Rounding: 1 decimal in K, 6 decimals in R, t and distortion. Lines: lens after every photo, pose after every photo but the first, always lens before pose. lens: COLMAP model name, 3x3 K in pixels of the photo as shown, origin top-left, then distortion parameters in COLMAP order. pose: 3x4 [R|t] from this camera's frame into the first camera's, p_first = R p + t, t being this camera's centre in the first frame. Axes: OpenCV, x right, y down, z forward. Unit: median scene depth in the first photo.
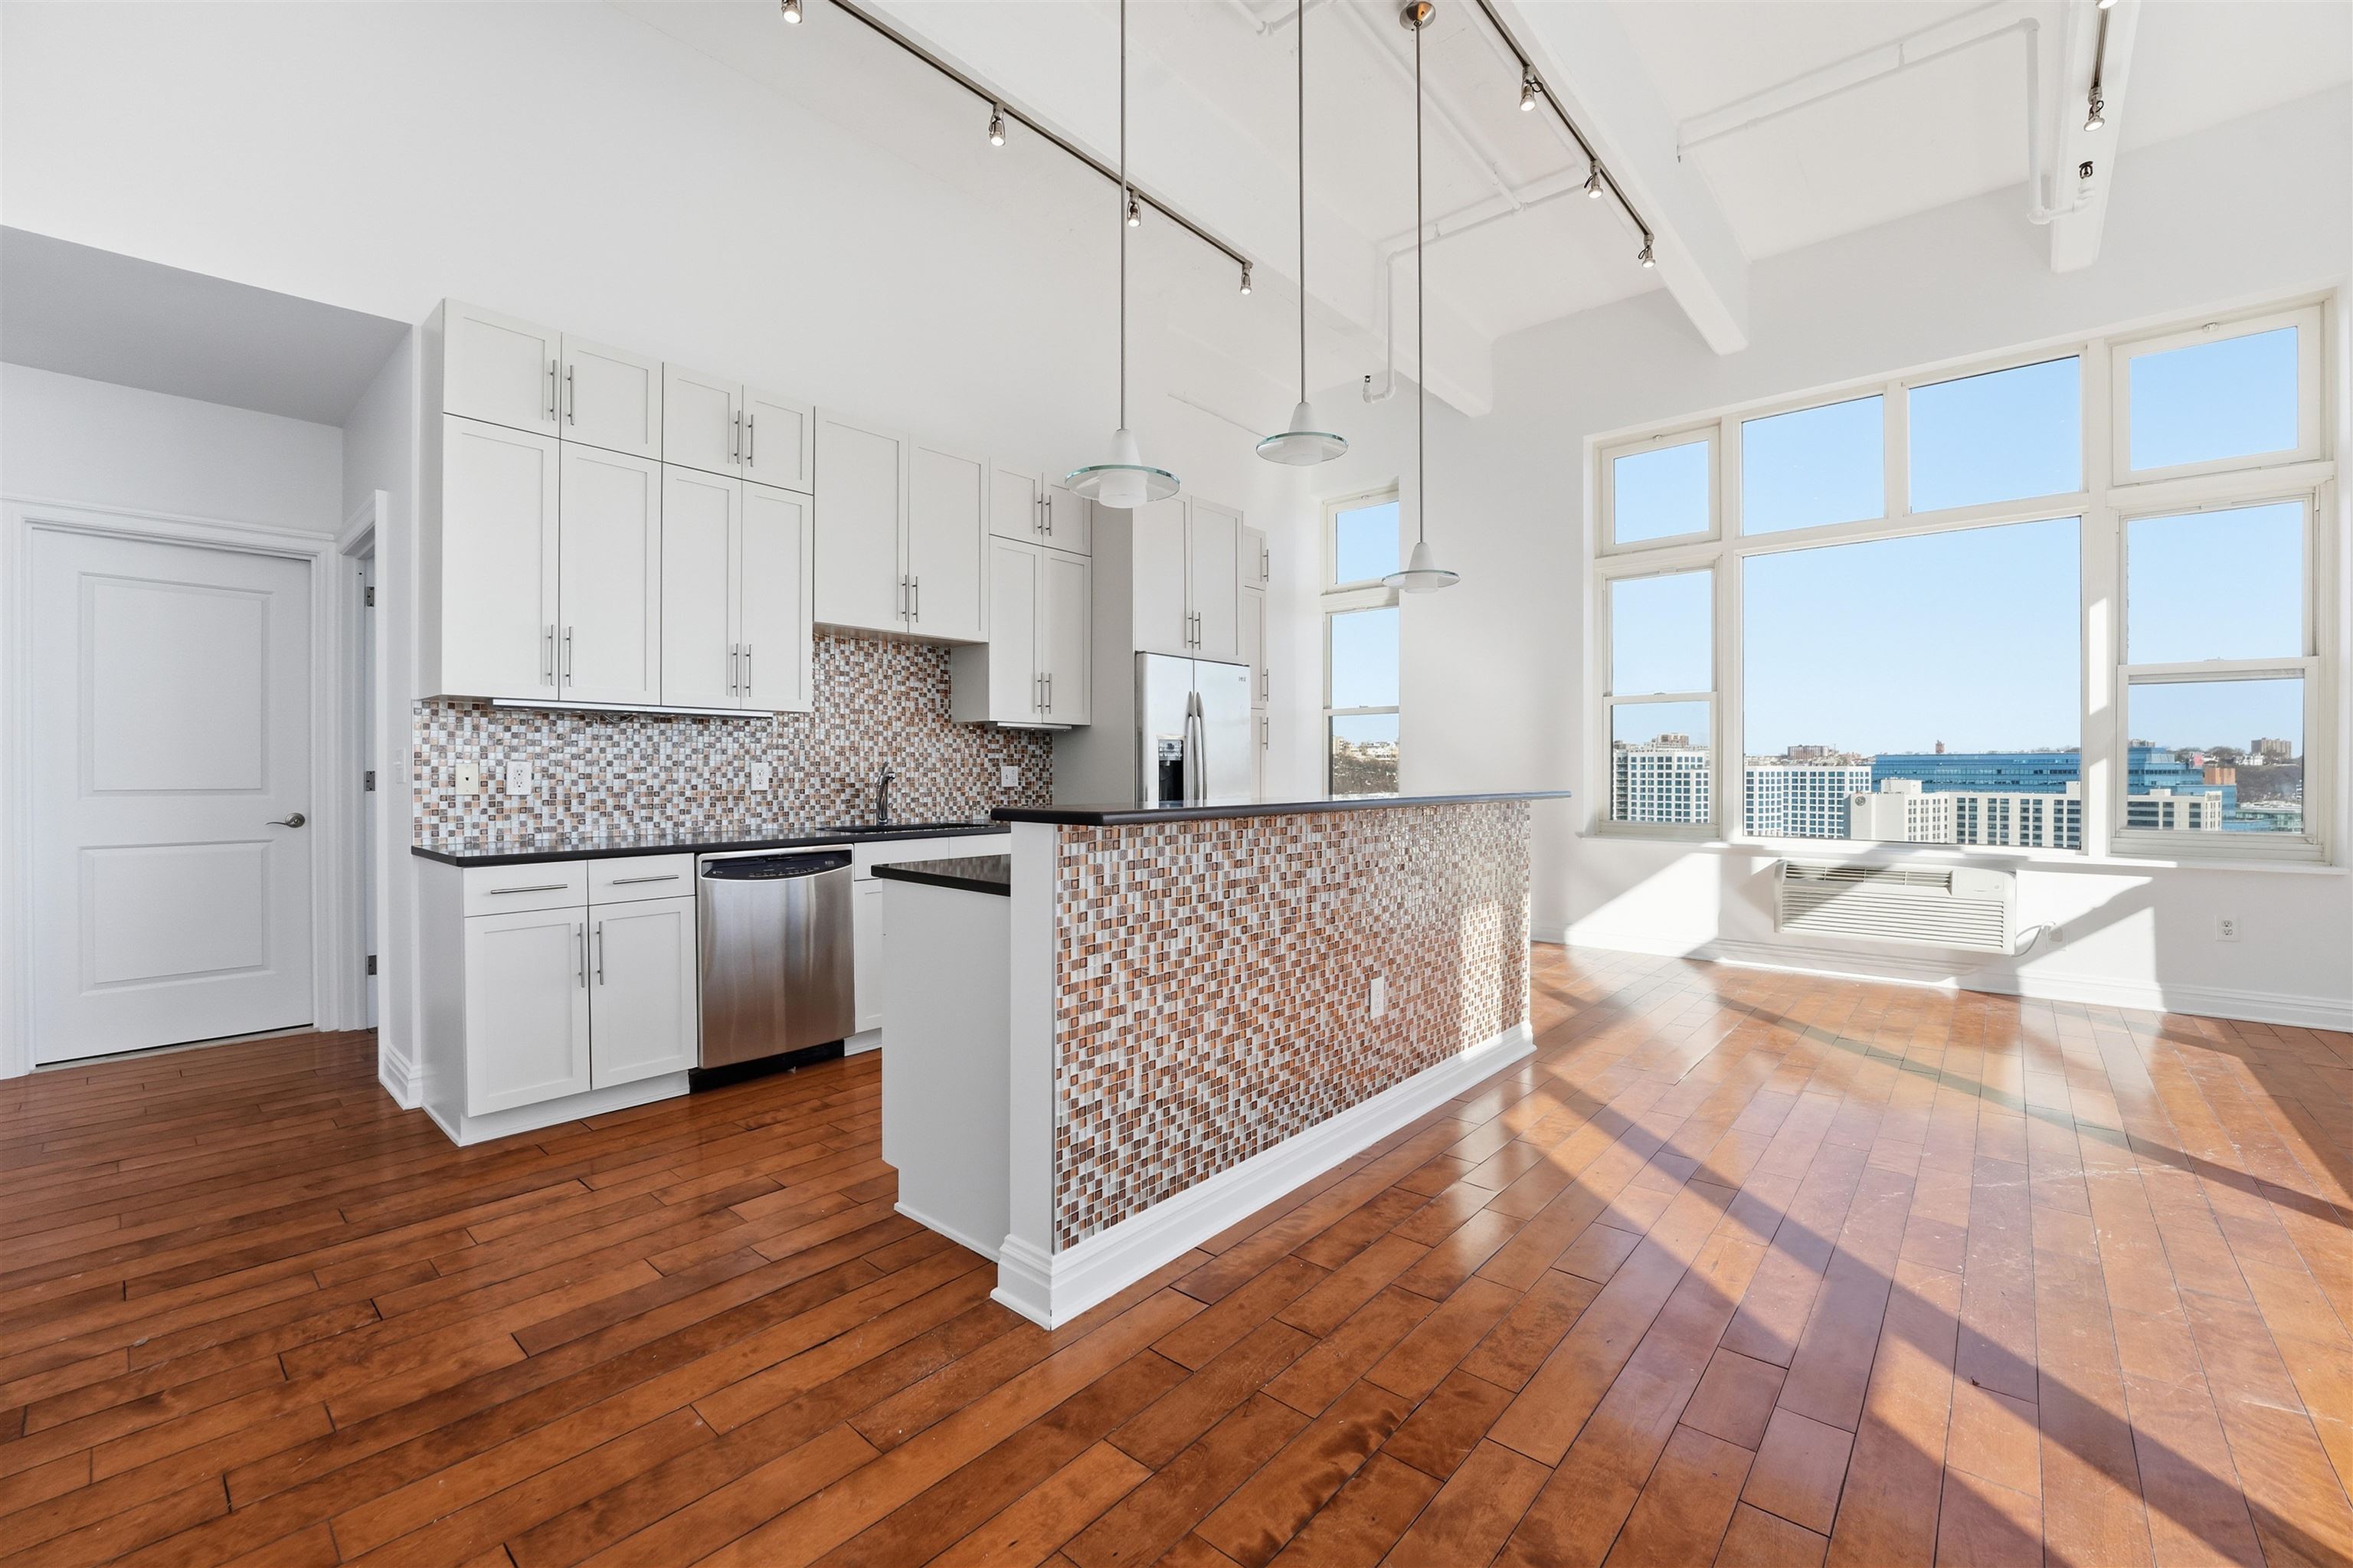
lens RADIAL K [[971.9, 0, 1185.9], [0, 971.9, 776.3], [0, 0, 1]] dist [-0.032446, 0.004442]
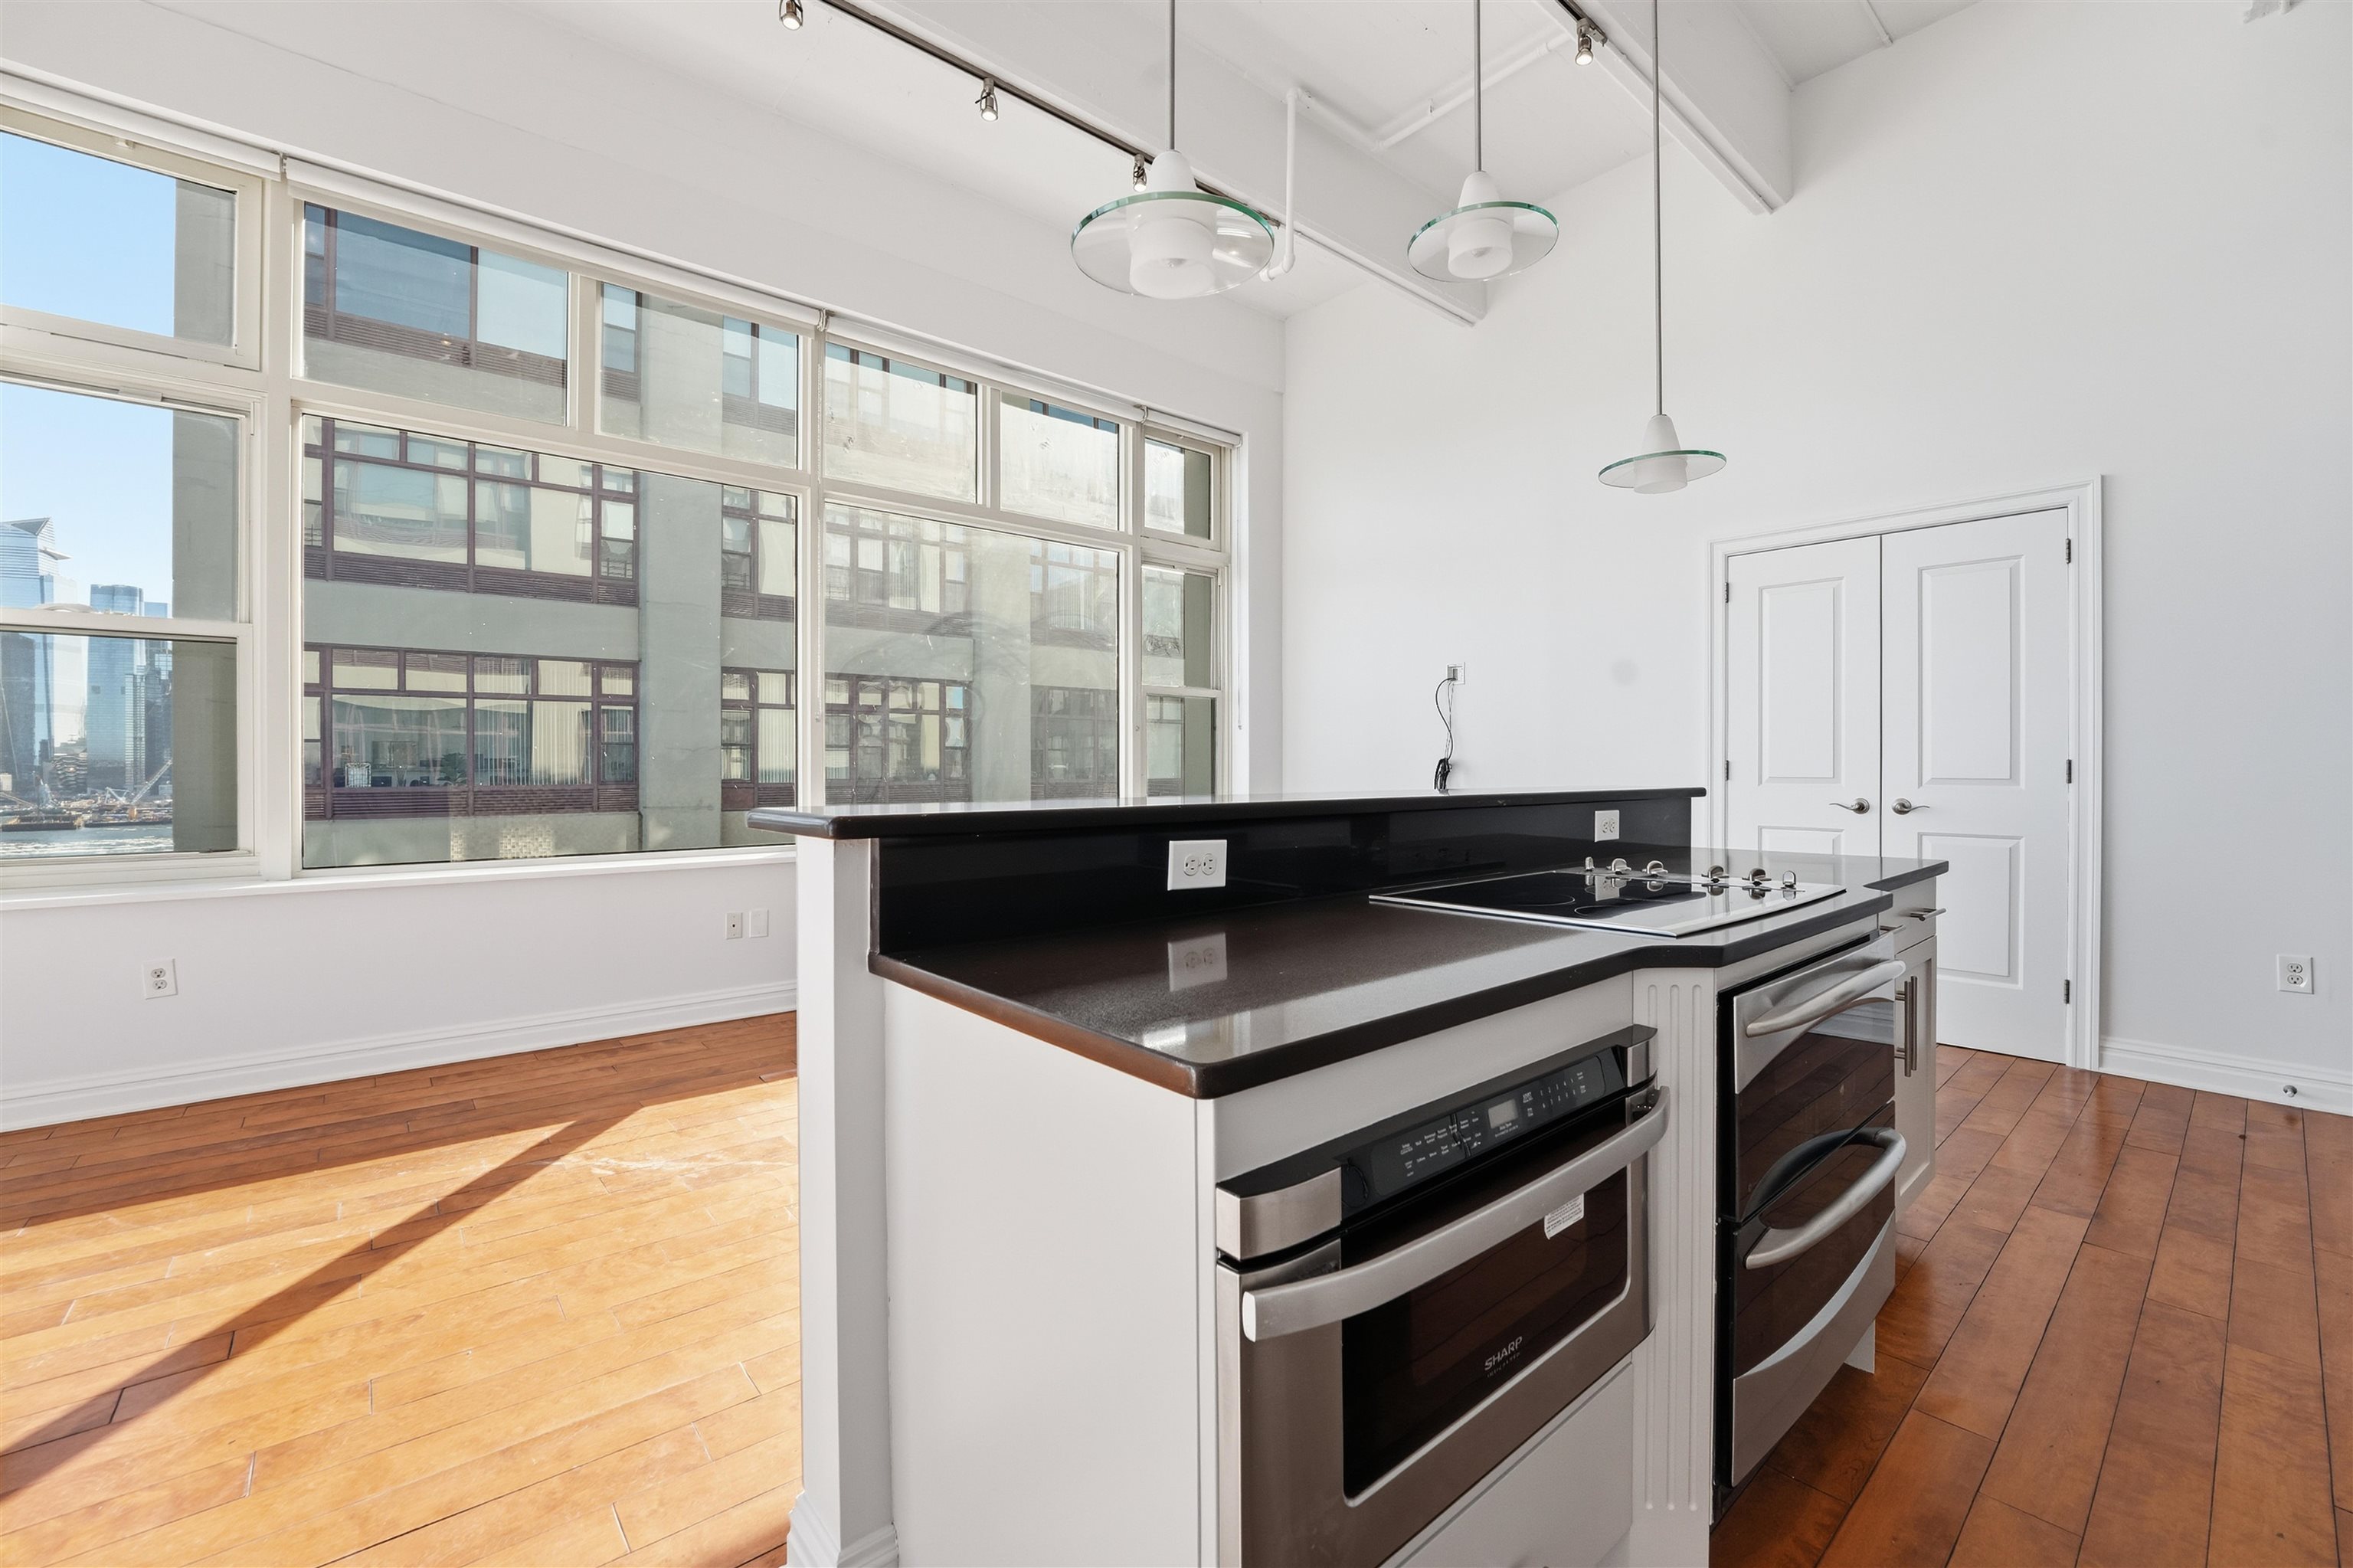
lens RADIAL K [[971.9, 0, 1182.4], [0, 971.9, 772.8], [0, 0, 1]] dist [-0.032446, 0.004442]
pose [[-0.988946, -0.000517, 0.148272, 0.169332], [0.001473, 0.999910, 0.013316, -0.003635], [-0.148266, 0.013387, -0.988857, 1.283906]]
